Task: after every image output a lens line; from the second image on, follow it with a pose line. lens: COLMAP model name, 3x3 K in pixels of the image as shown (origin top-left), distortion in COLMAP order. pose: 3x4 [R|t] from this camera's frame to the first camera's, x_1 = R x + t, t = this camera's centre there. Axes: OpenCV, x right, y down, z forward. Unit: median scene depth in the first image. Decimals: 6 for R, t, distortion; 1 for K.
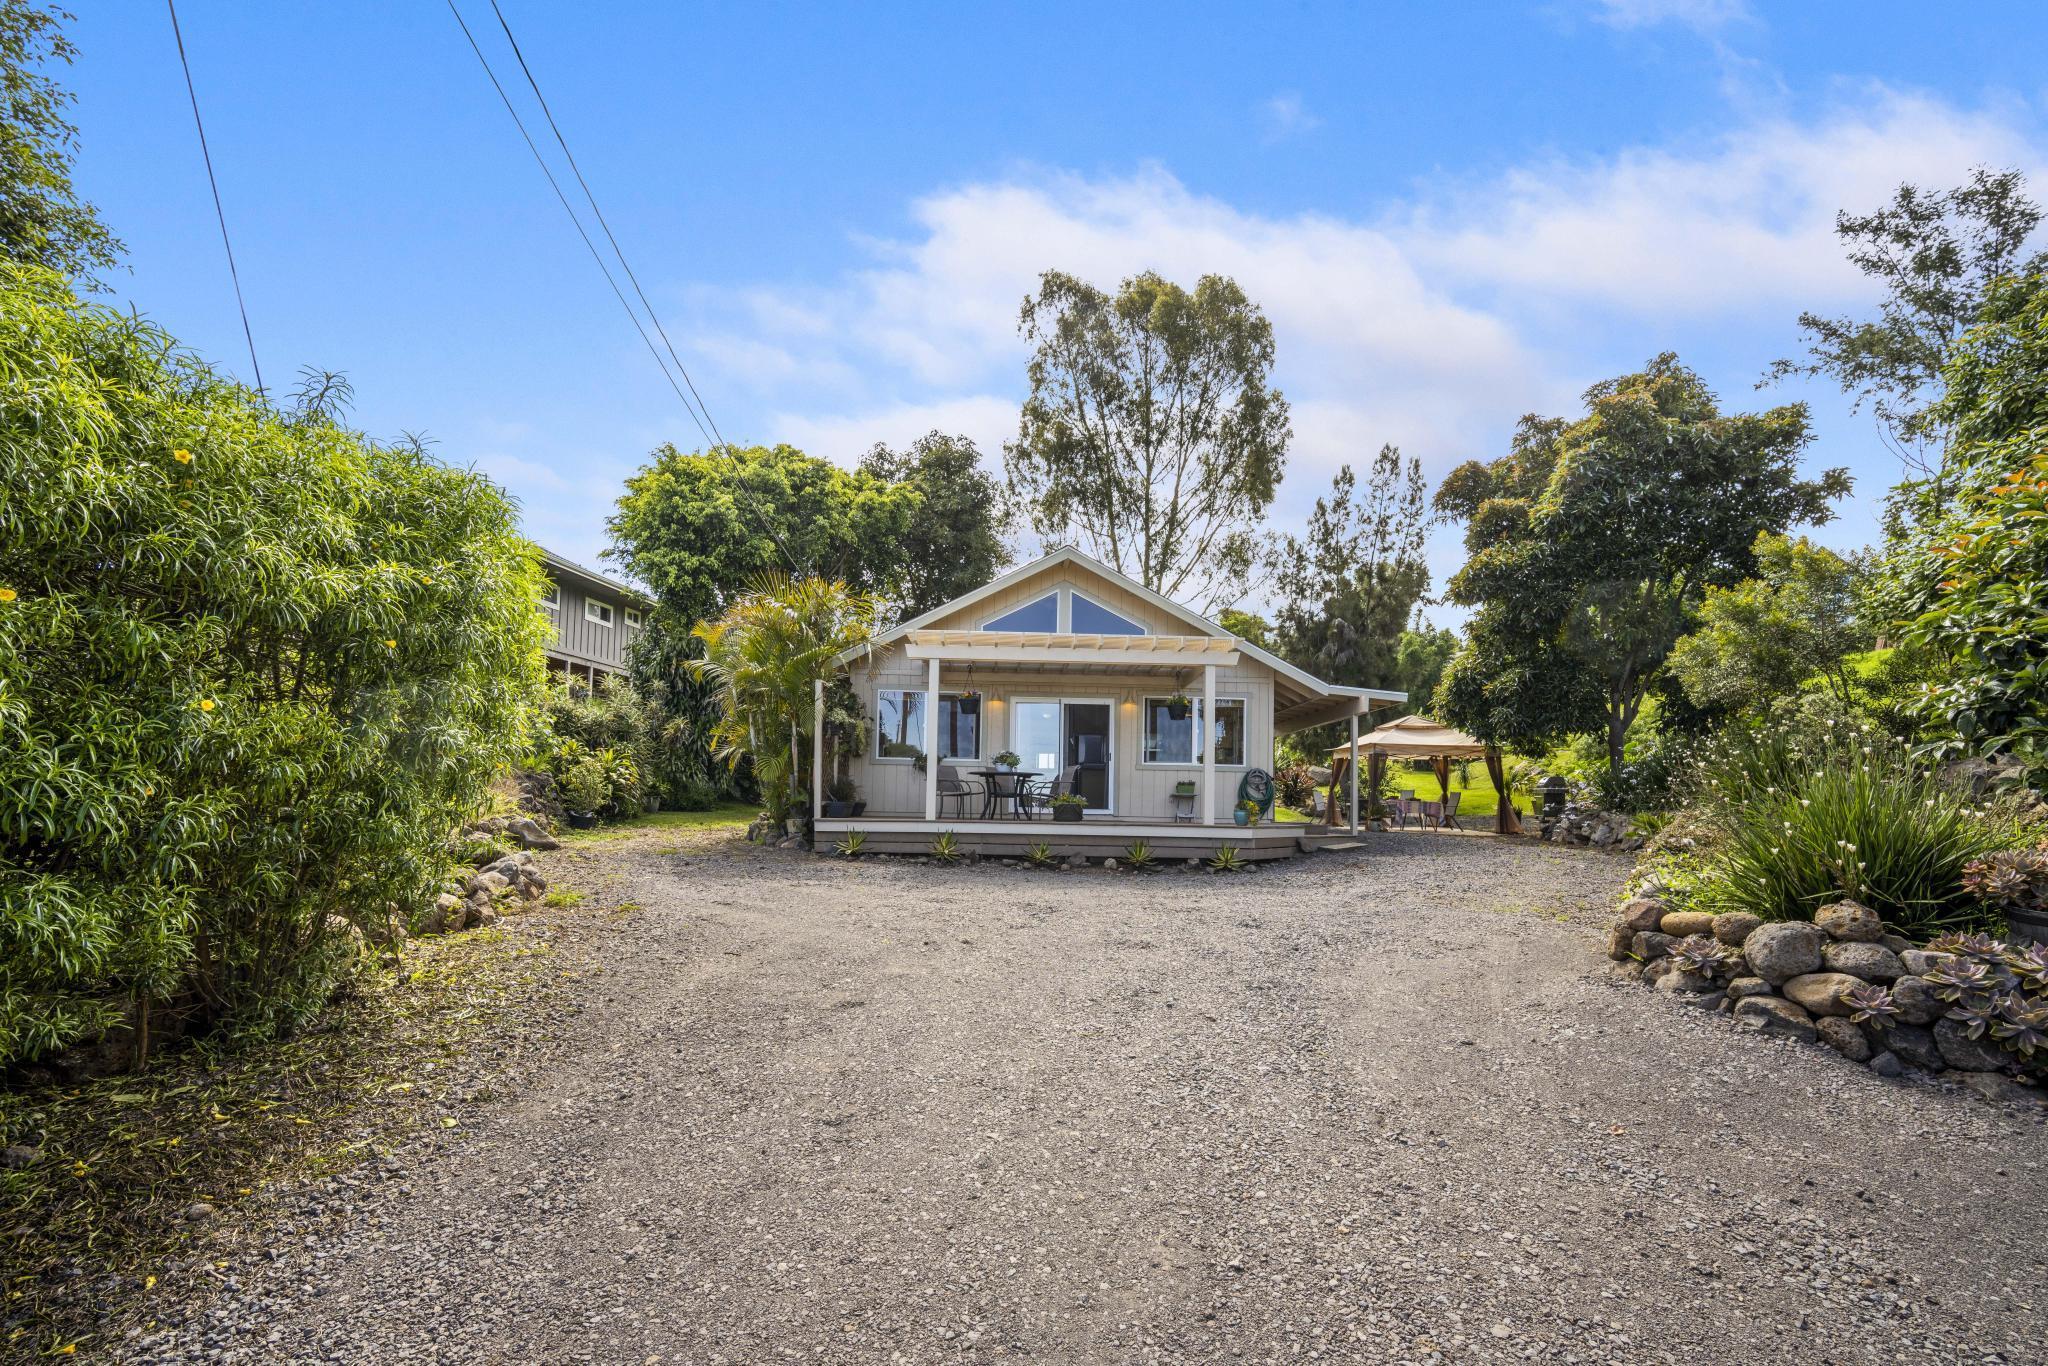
lens RADIAL K [[904.1, 0, 1024.0], [0, 904.1, 683.0], [0, 0, 1]] dist [0.001213, 0.000052]
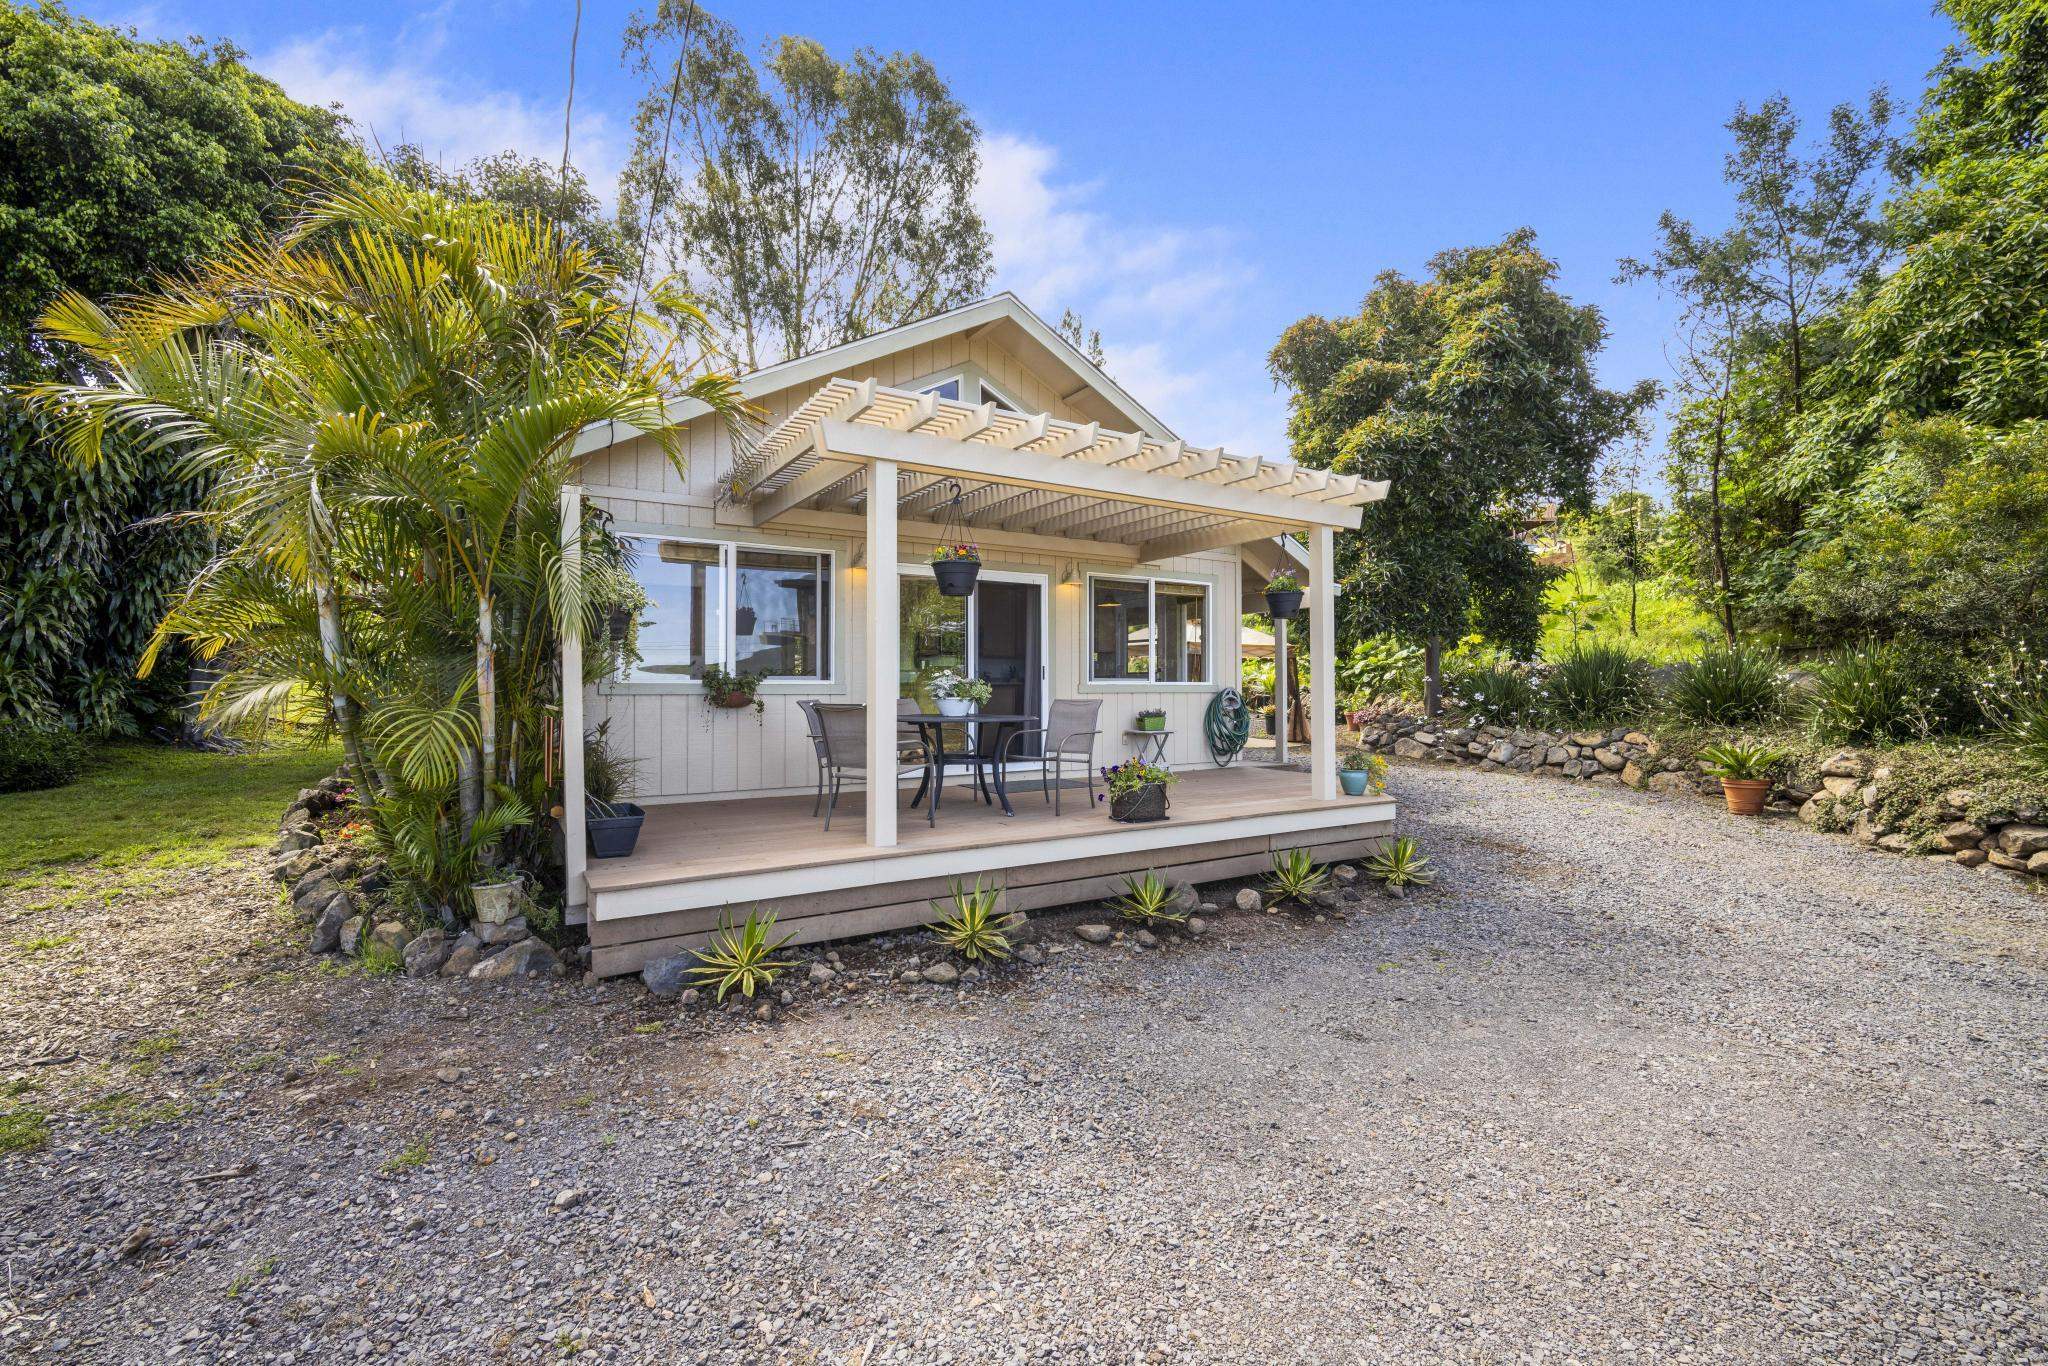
lens RADIAL K [[890.9, 0, 1038.2], [0, 890.9, 633.6], [0, 0, 1]] dist [-0.003676, -0.000106]
pose [[0.860152, 0.011557, 0.509907, -0.136422], [-0.052139, 0.996498, 0.065367, 0.011812], [-0.507366, -0.082811, 0.857743, 0.329892]]
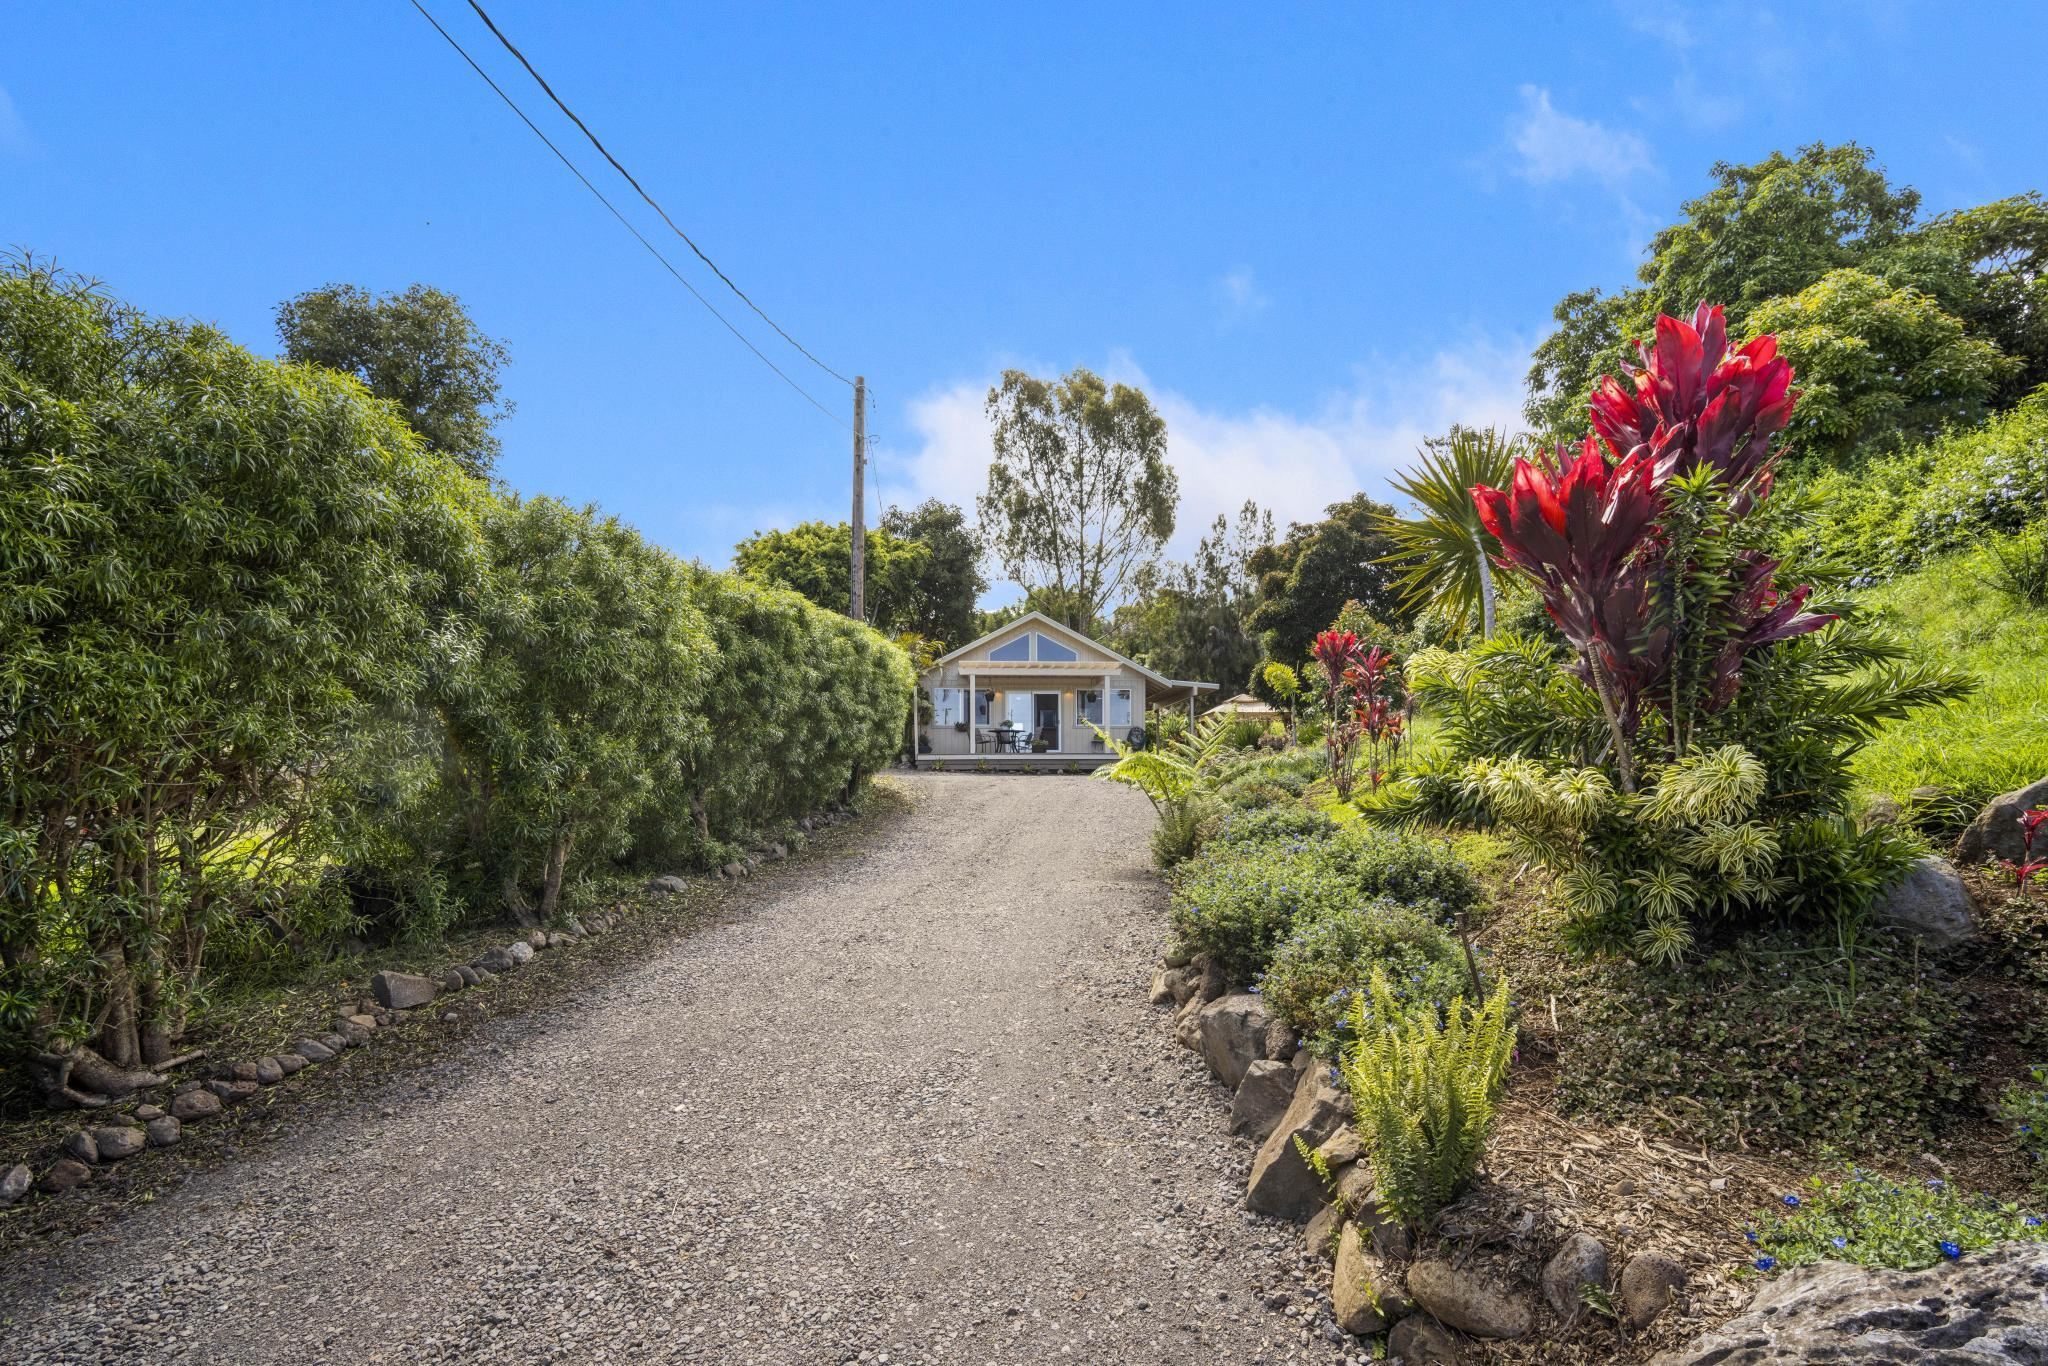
lens RADIAL K [[890.9, 0, 1038.2], [0, 890.9, 633.6], [0, 0, 1]] dist [-0.003676, -0.000106]
pose [[0.997013, -0.012765, 0.076170, -0.057066], [0.014761, 0.999561, -0.025697, -0.035238], [-0.075809, 0.026744, 0.996764, -0.551930]]
